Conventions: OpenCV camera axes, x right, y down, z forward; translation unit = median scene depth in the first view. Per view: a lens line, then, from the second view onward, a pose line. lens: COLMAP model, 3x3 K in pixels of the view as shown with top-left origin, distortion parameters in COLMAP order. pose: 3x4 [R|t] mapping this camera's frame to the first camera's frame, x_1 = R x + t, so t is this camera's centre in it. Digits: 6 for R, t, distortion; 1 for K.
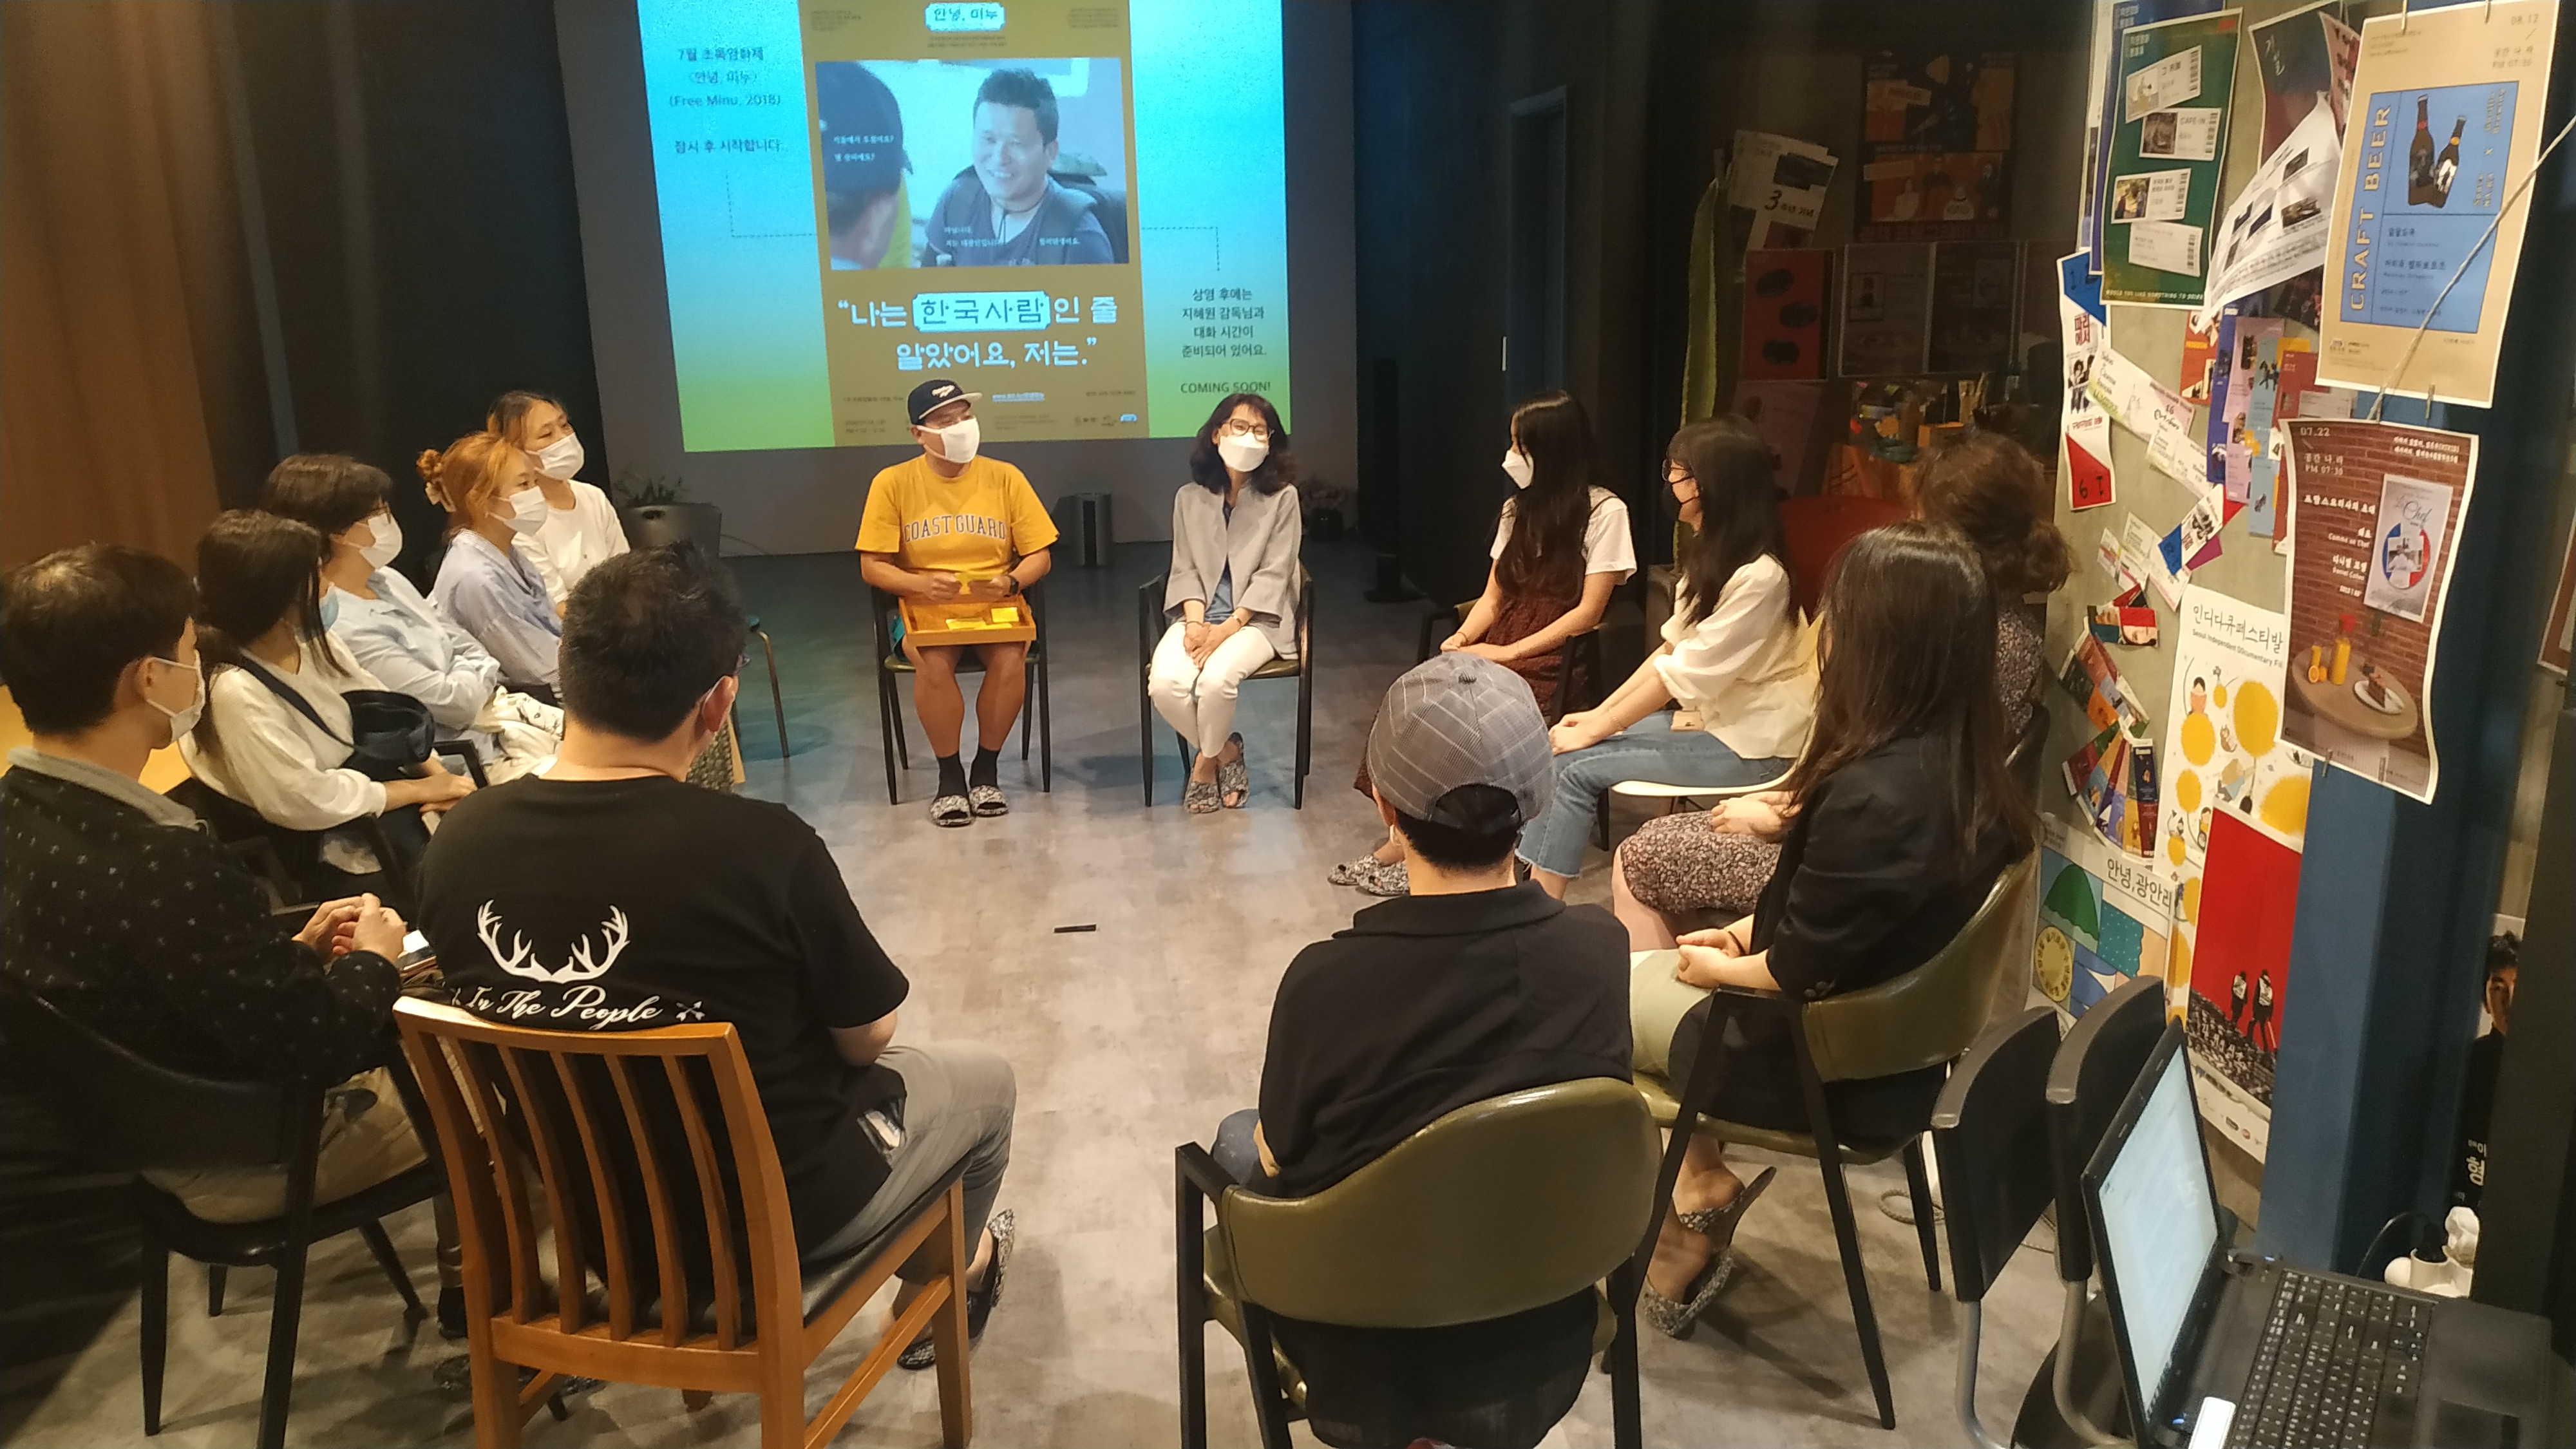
lens RADIAL K [[1831.4, 0, 1304.4], [0, 1831.4, 719.9], [0, 0, 1]] dist [-0.001157, -0.022447]
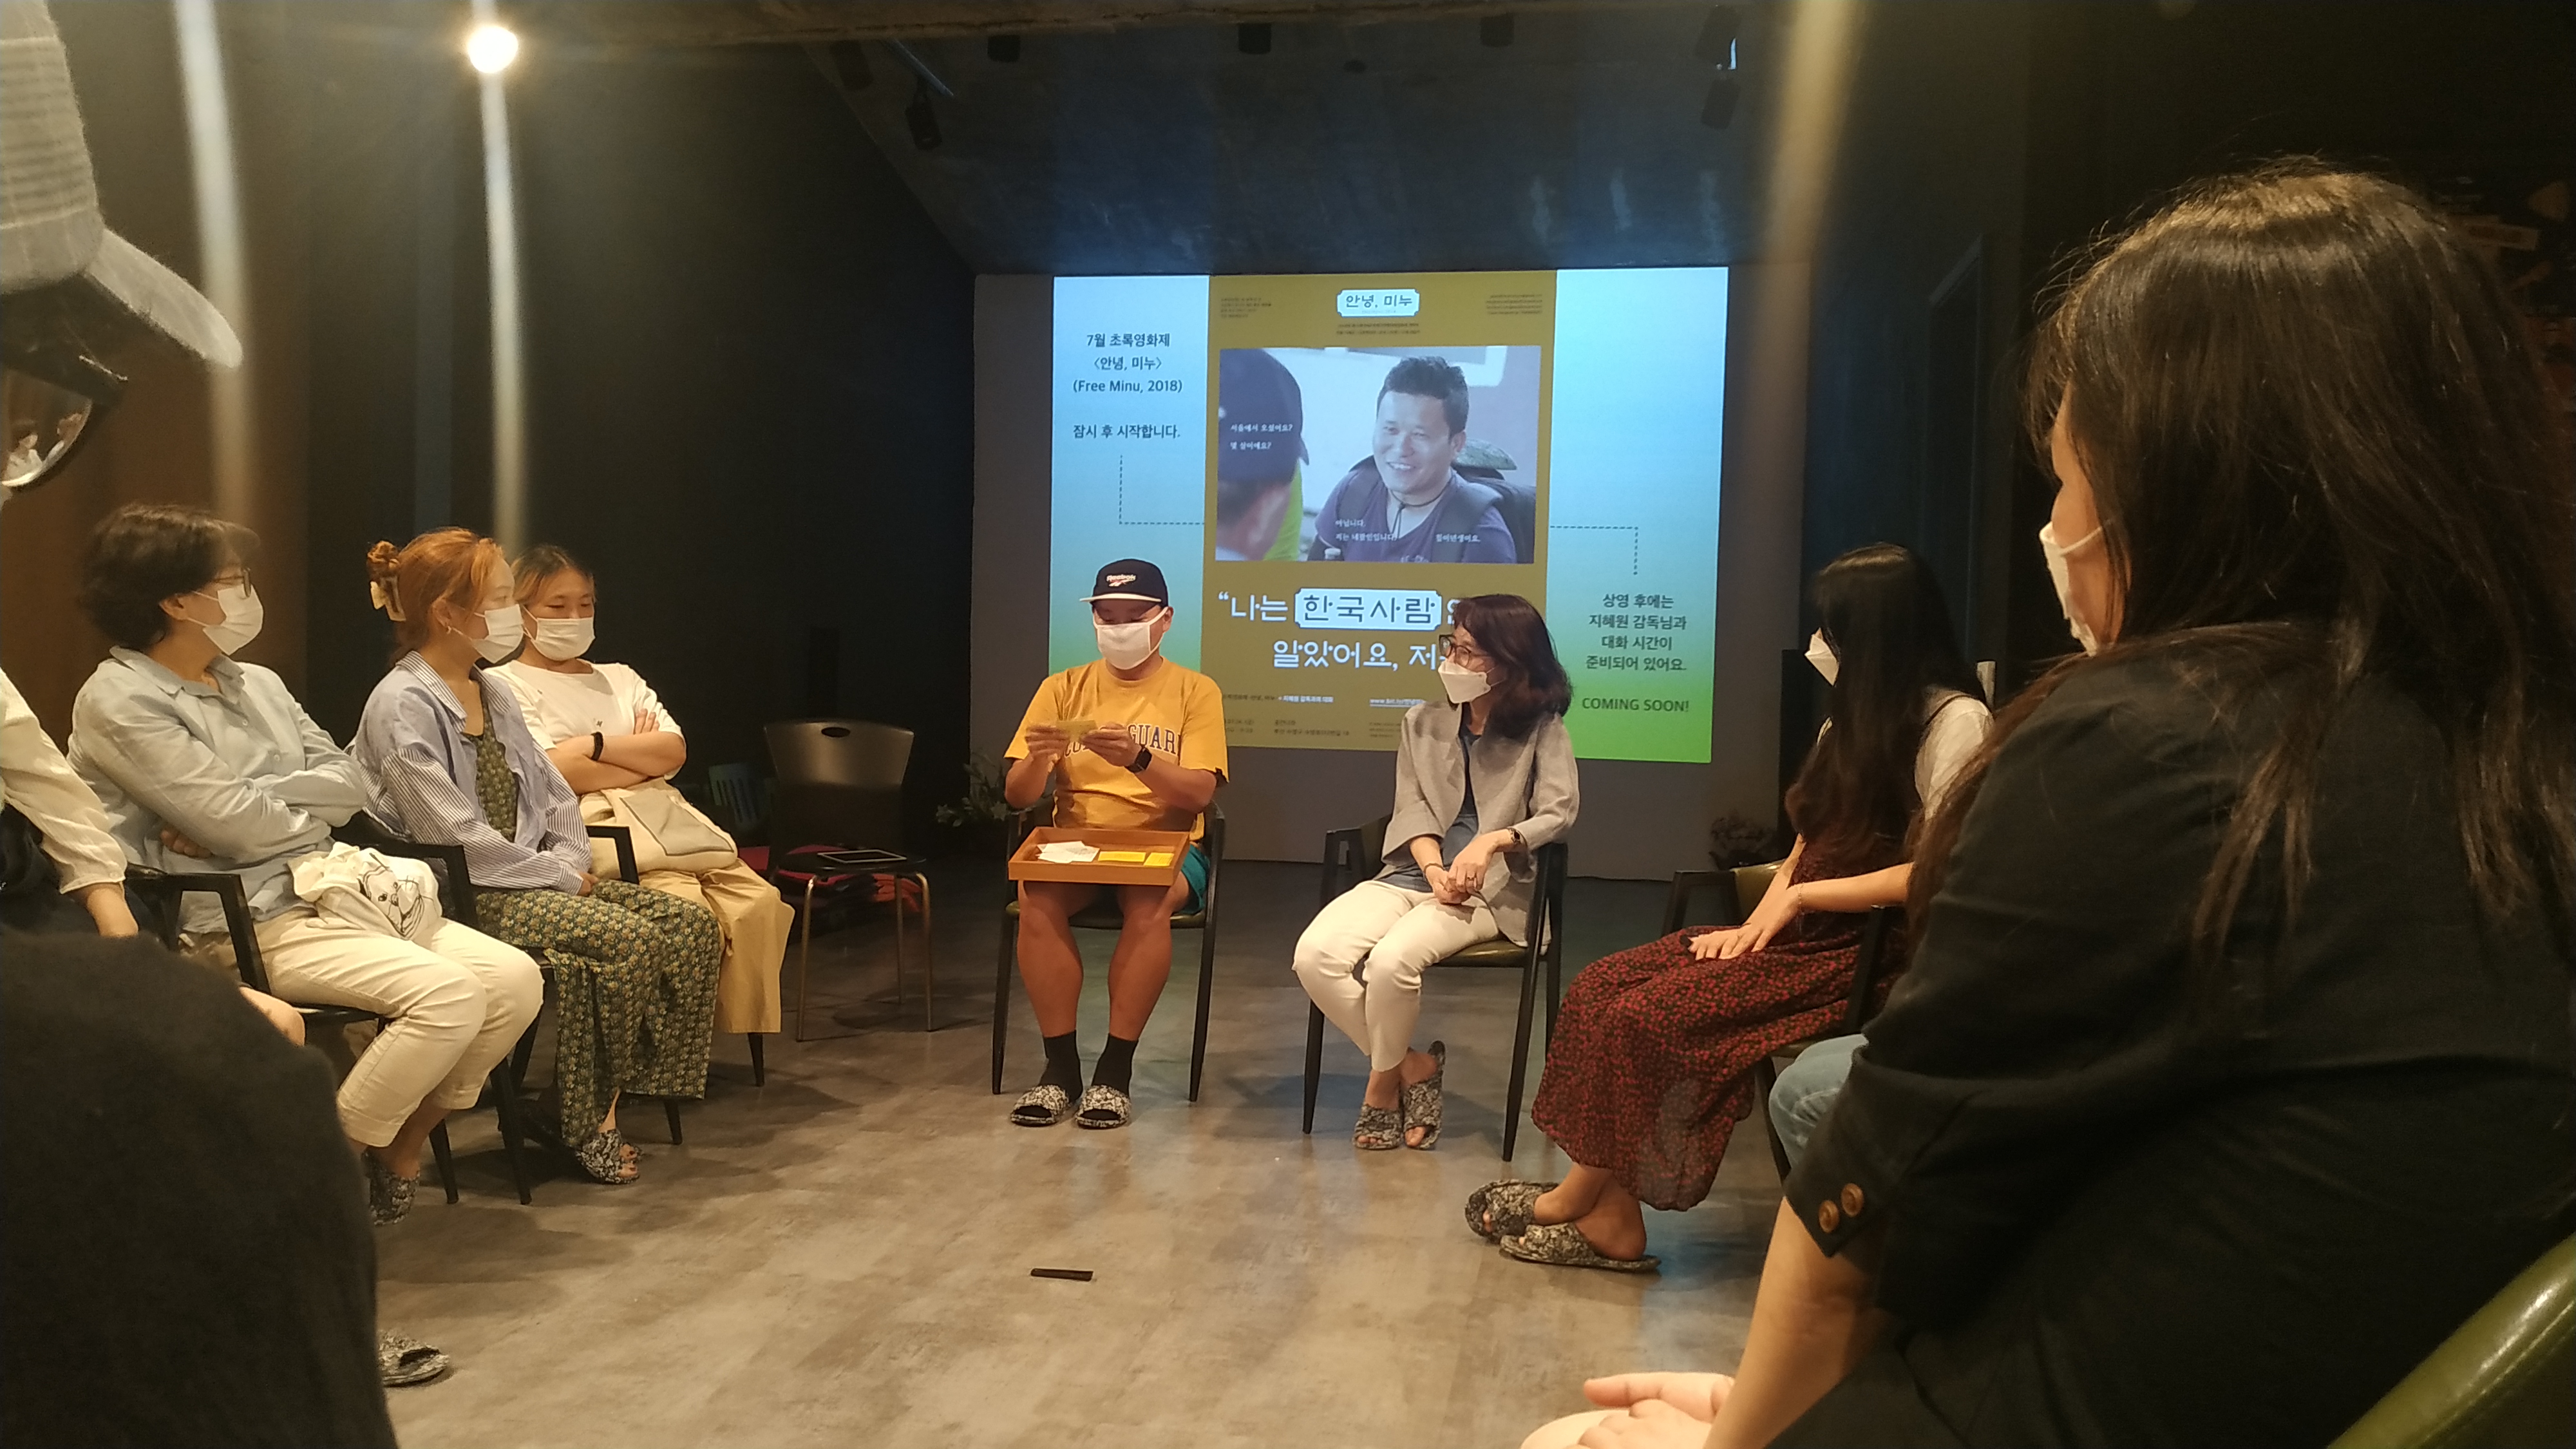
lens RADIAL K [[1831.4, 0, 1296.3], [0, 1831.4, 709.4], [0, 0, 1]] dist [-0.001157, -0.022447]
pose [[0.953910, 0.048266, -0.296187, 0.105059], [-0.114181, 0.971122, -0.209485, 0.033050], [0.277523, 0.233648, 0.931874, 0.264303]]
